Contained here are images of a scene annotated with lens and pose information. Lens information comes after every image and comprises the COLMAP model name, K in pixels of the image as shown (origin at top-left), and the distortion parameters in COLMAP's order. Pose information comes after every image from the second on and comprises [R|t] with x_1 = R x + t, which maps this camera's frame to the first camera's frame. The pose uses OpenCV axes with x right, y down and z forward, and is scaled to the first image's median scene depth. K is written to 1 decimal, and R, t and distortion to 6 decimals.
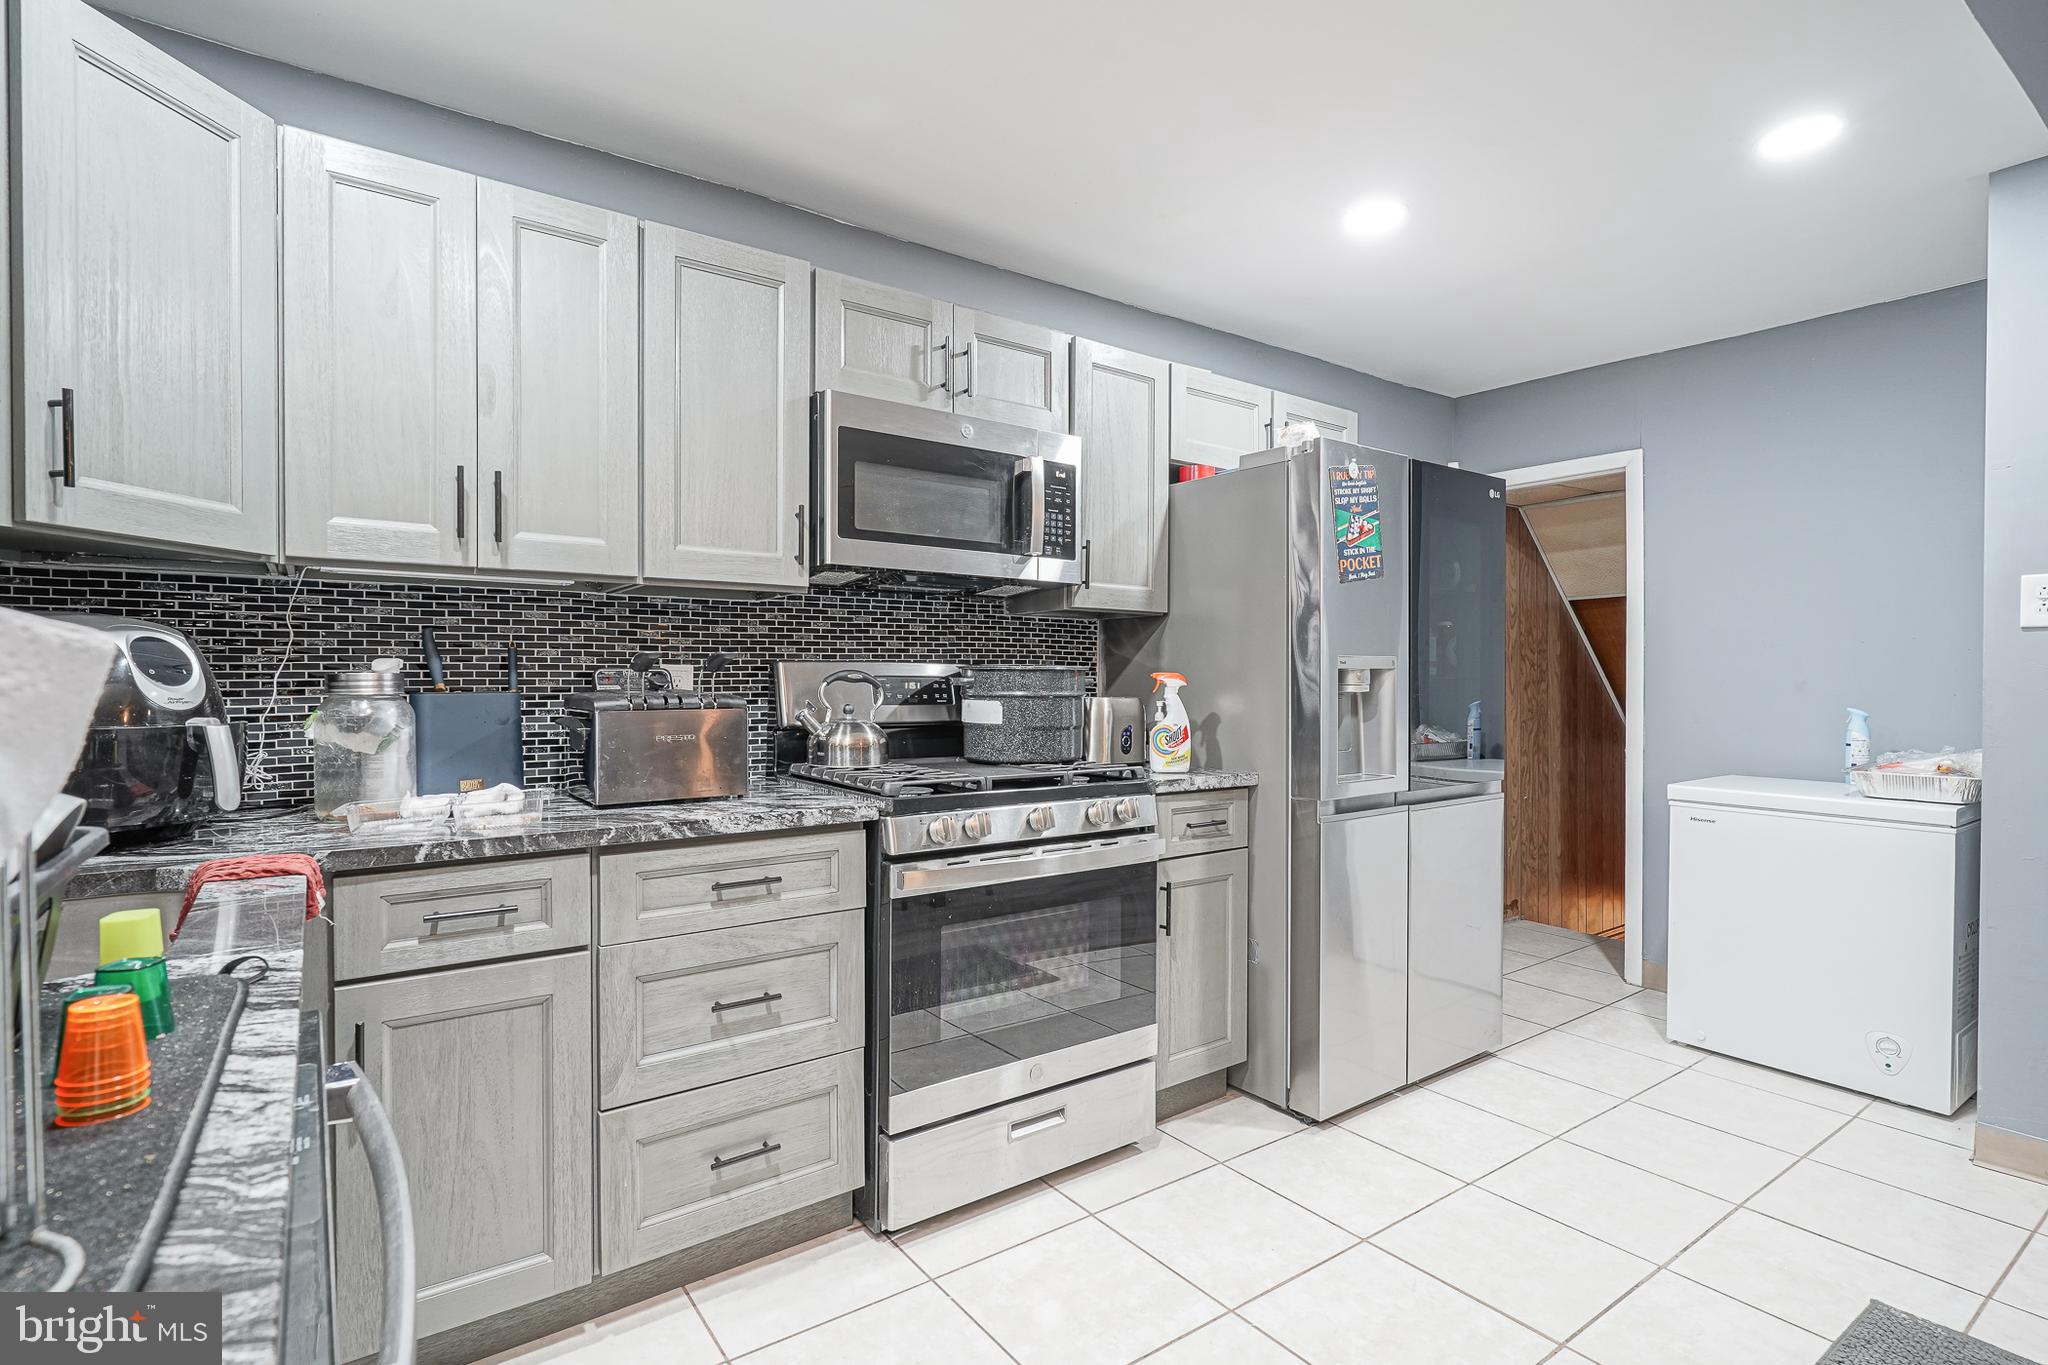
lens RADIAL K [[1000.9, 0, 1019.9], [0, 1000.9, 686.3], [0, 0, 1]] dist [-0.017862, 0.008677]
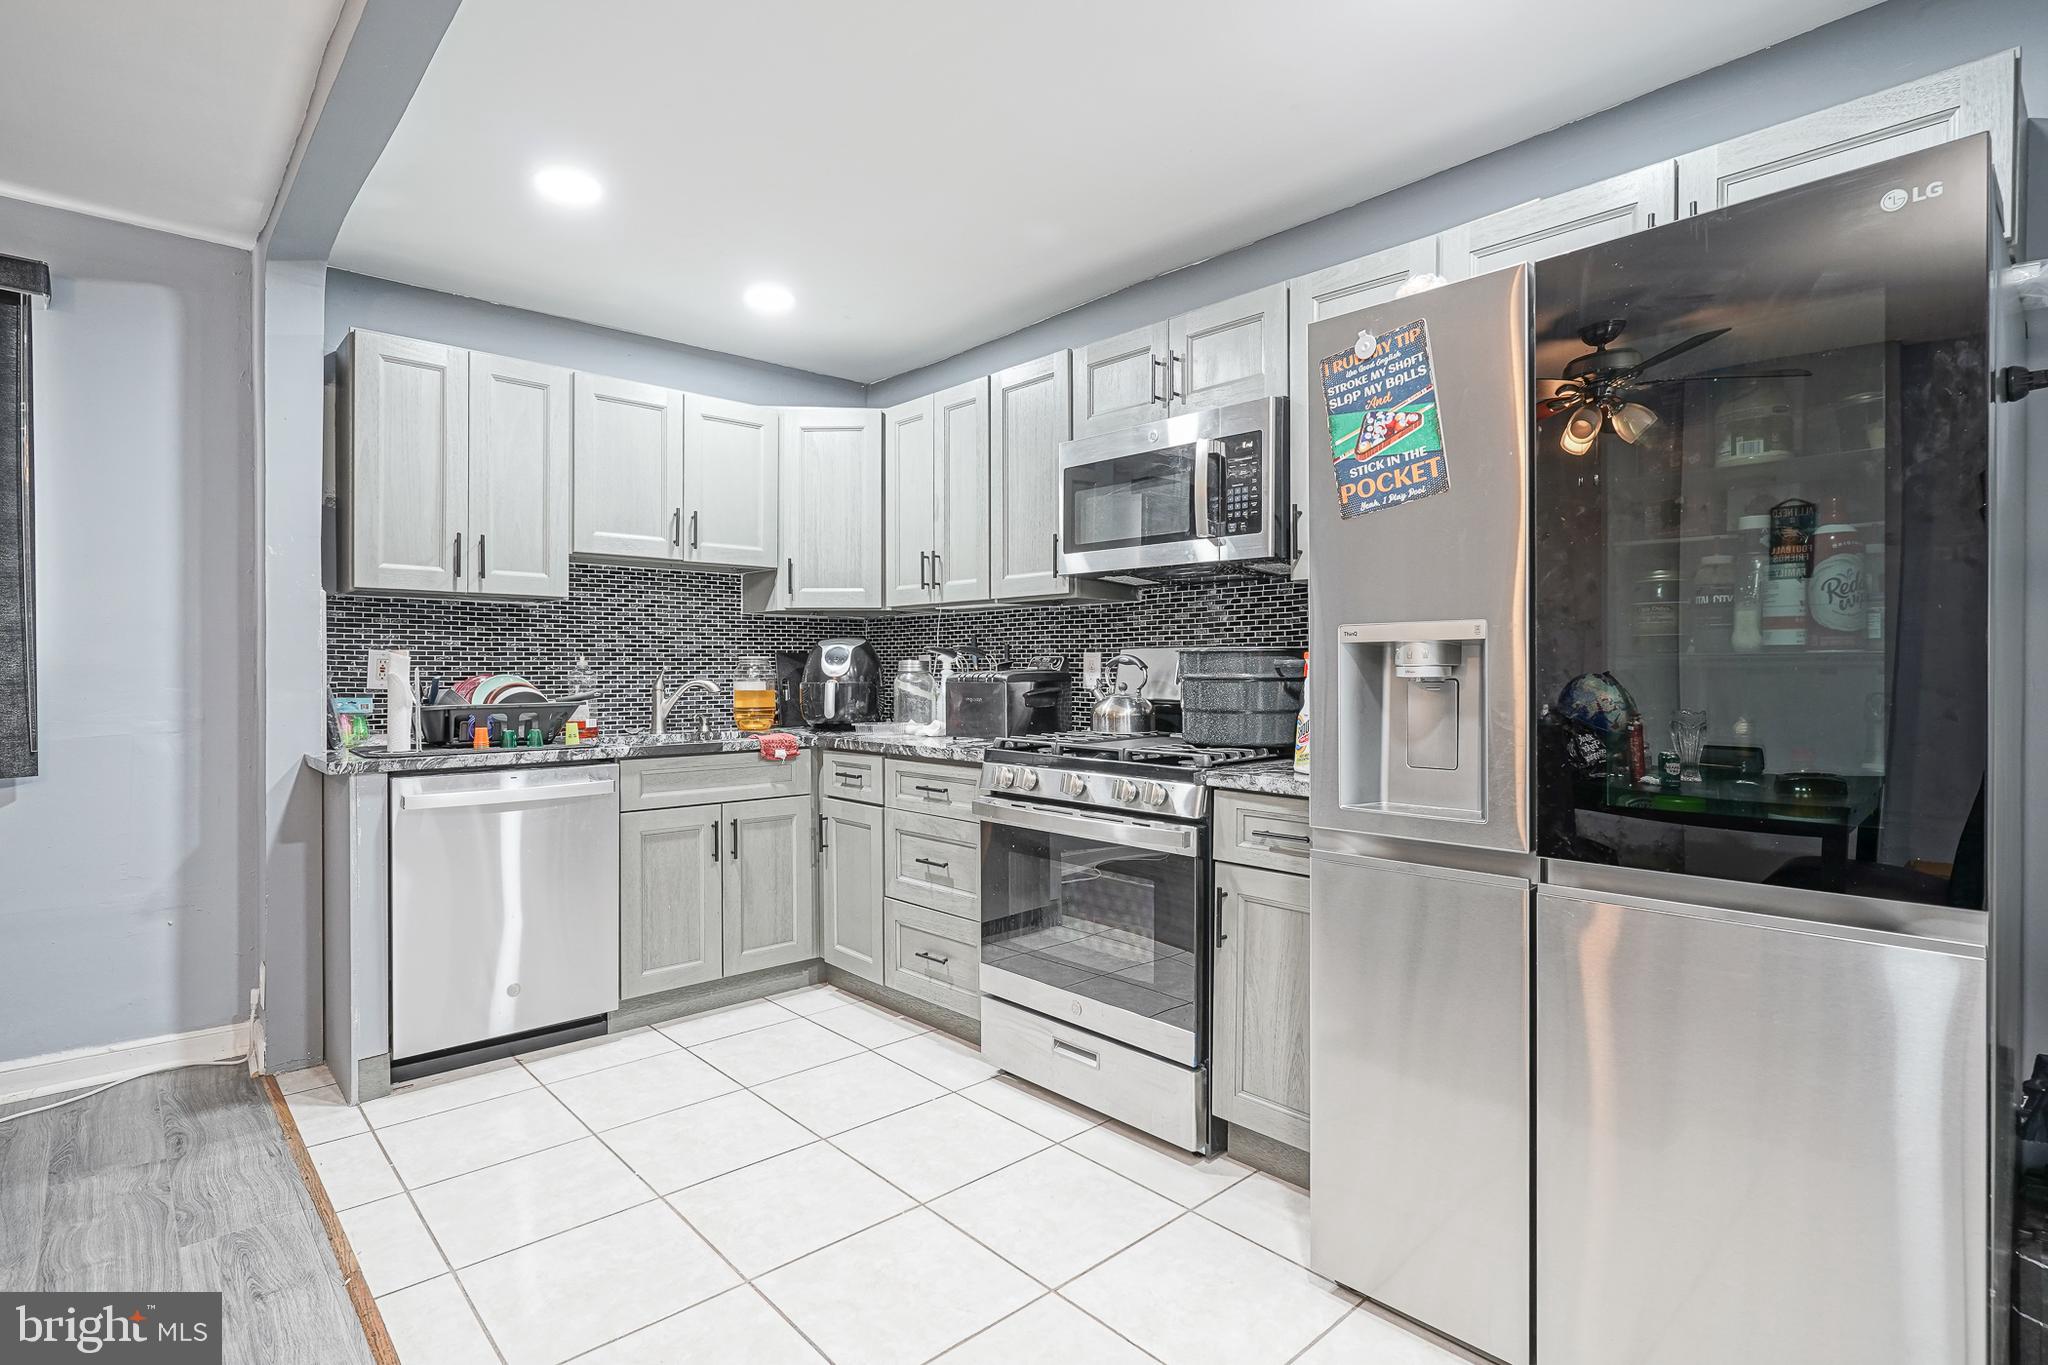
lens RADIAL K [[1000.9, 0, 1016.0], [0, 1000.9, 675.1], [0, 0, 1]] dist [-0.017862, 0.008677]
pose [[0.108812, 0.007489, -0.994034, 0.984973], [-0.003932, 0.999967, 0.007103, 0.000247], [0.994055, 0.003136, 0.108837, 0.700609]]
